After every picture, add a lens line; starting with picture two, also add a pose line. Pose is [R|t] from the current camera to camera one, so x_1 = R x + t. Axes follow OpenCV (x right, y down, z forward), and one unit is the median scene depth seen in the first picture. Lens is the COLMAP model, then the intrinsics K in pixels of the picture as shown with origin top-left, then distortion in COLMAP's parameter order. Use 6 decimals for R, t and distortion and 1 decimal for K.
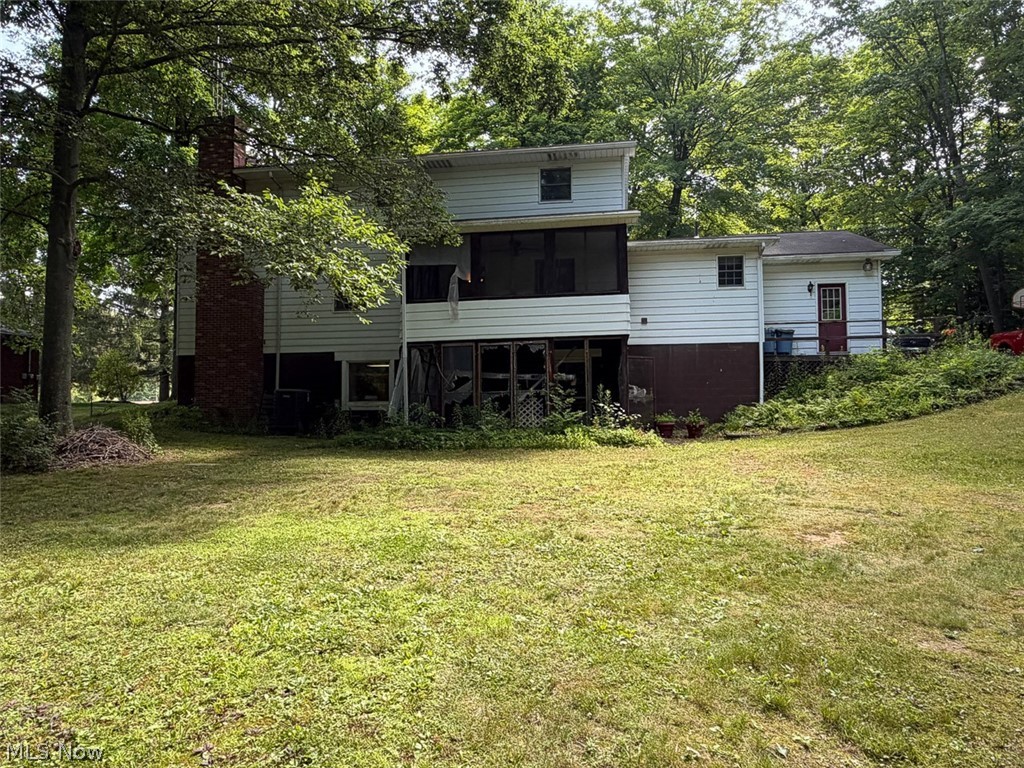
lens RADIAL K [[686.2, 0, 511.8], [0, 686.2, 382.6], [0, 0, 1]] dist [-0.011095, -0.001269]
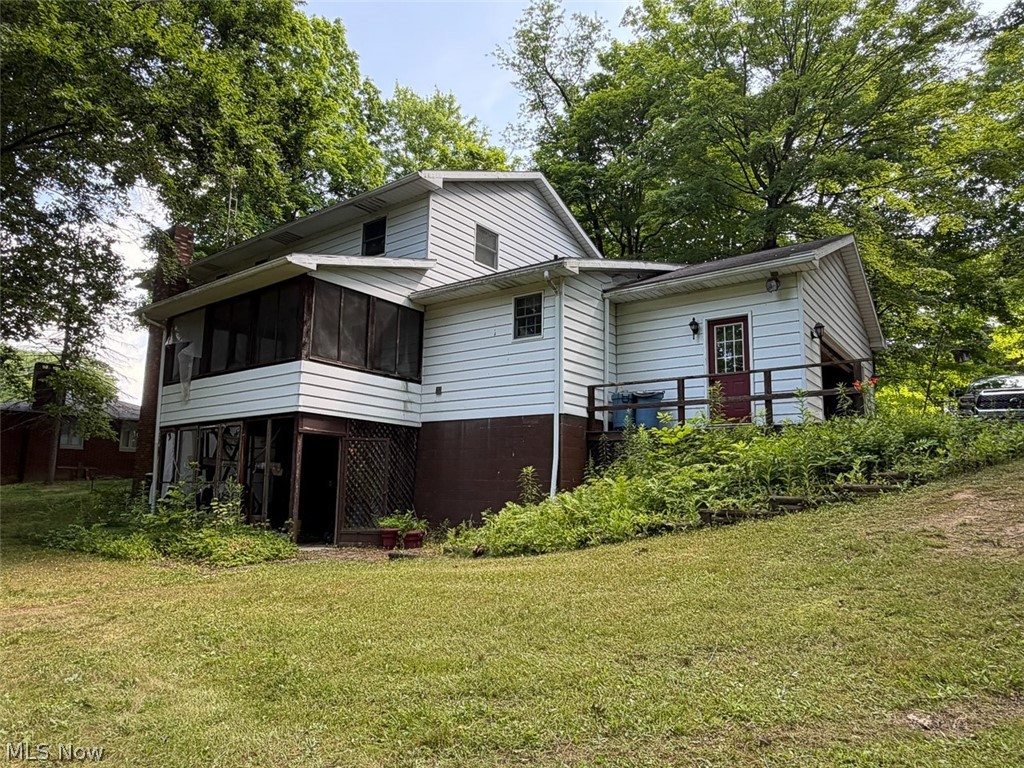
lens RADIAL K [[644.5, 0, 509.1], [0, 644.5, 389.3], [0, 0, 1]] dist [-0.000972, -0.000176]
pose [[0.879066, -0.050937, -0.473971, 0.619237], [0.004185, 0.995061, -0.099176, -0.018172], [0.476682, 0.085199, 0.874938, 0.399523]]
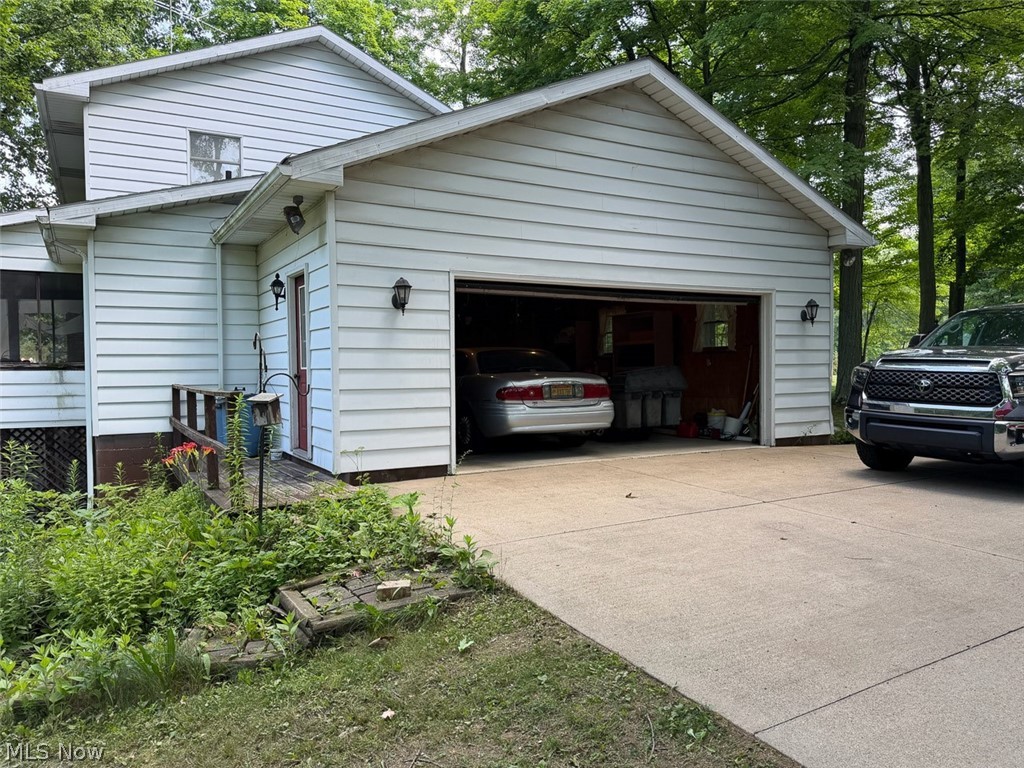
lens RADIAL K [[751.2, 0, 514.8], [0, 751.2, 385.9], [0, 0, 1]] dist [0.004626, -0.000647]
pose [[0.628501, 0.020751, -0.777532, 0.974476], [0.048913, 0.996611, 0.066135, -0.119874], [0.776270, -0.079597, 0.625356, 0.923898]]
